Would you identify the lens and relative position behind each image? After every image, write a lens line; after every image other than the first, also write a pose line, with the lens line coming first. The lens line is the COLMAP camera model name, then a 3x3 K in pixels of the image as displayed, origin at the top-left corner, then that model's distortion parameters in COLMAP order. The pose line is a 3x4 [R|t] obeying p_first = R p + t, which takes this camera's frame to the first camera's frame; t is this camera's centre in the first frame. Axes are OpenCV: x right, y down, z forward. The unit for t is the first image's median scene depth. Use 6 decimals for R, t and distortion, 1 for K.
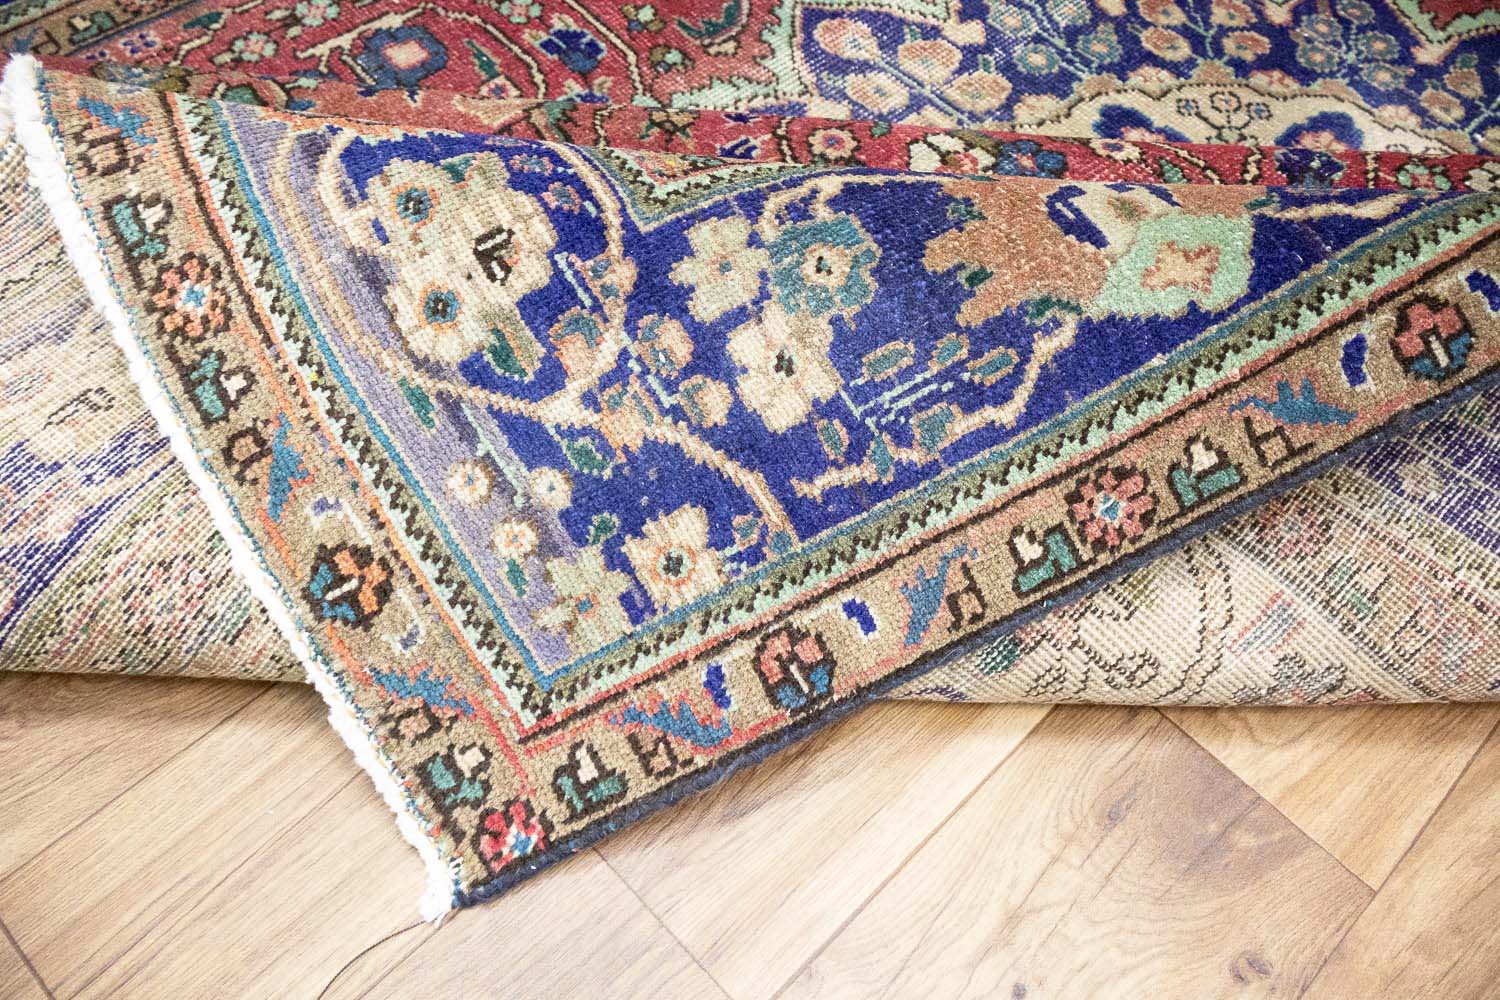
lens RADIAL K [[1257.5, 0, 750.0], [0, 1257.5, 500.0], [0, 0, 1]] dist [0.002355, 0.004211]
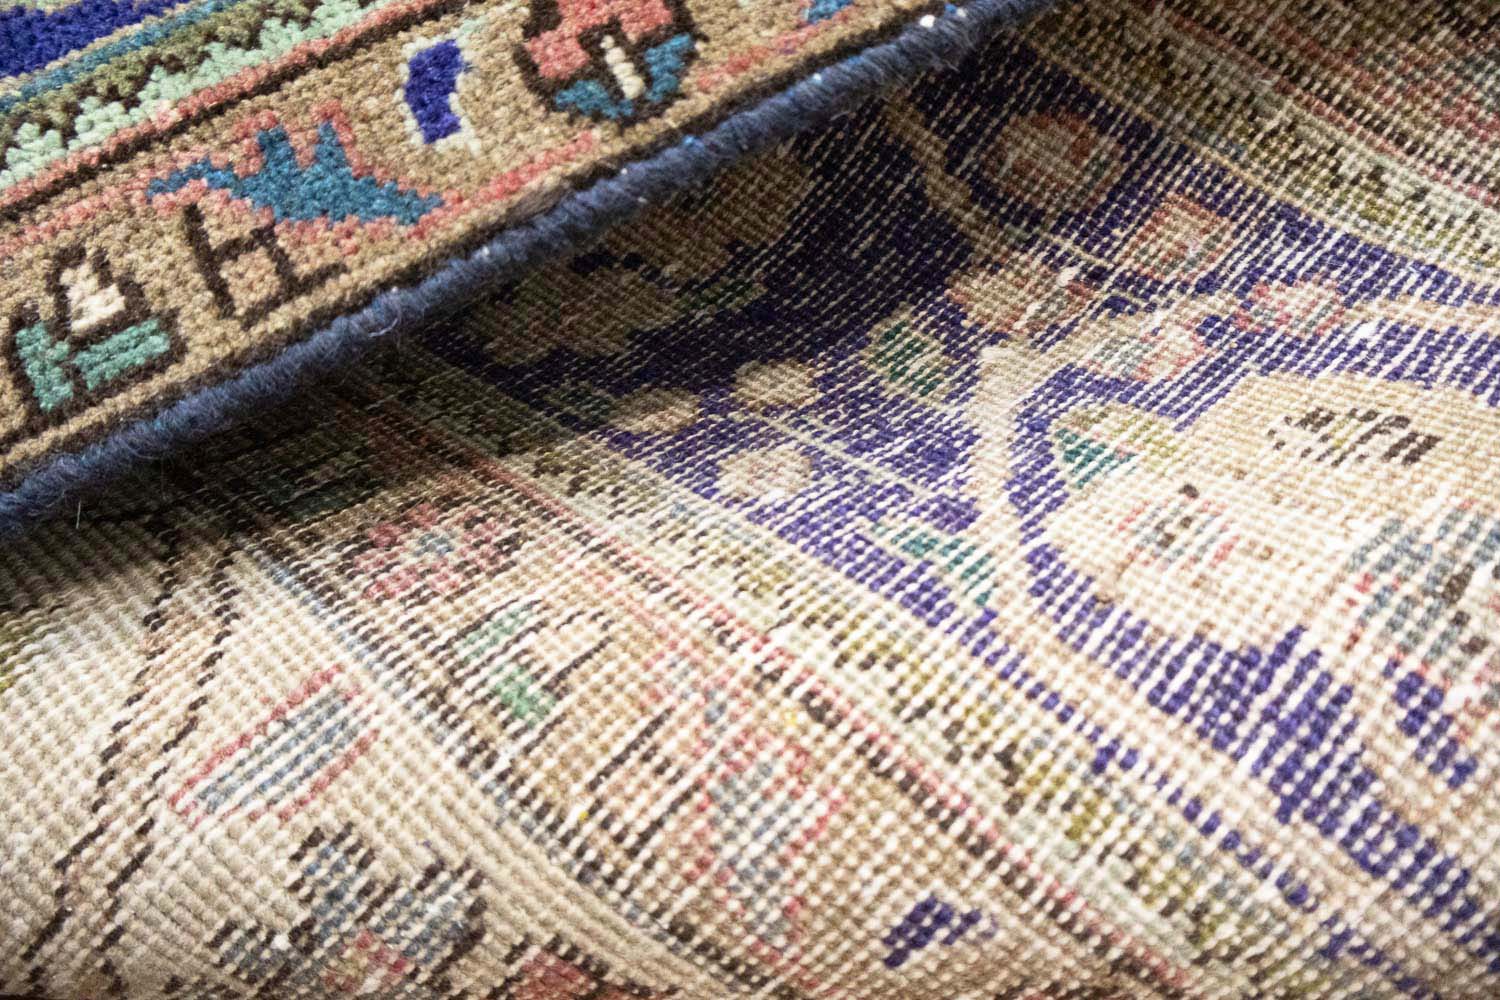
lens RADIAL K [[1257.5, 0, 750.0], [0, 1257.5, 500.0], [0, 0, 1]] dist [0.002355, 0.004211]
pose [[0.997294, 0.013488, -0.072264, 0.584934], [-0.042171, 0.910160, -0.412104, 0.185239], [0.060213, 0.414037, 0.908266, 0.623034]]
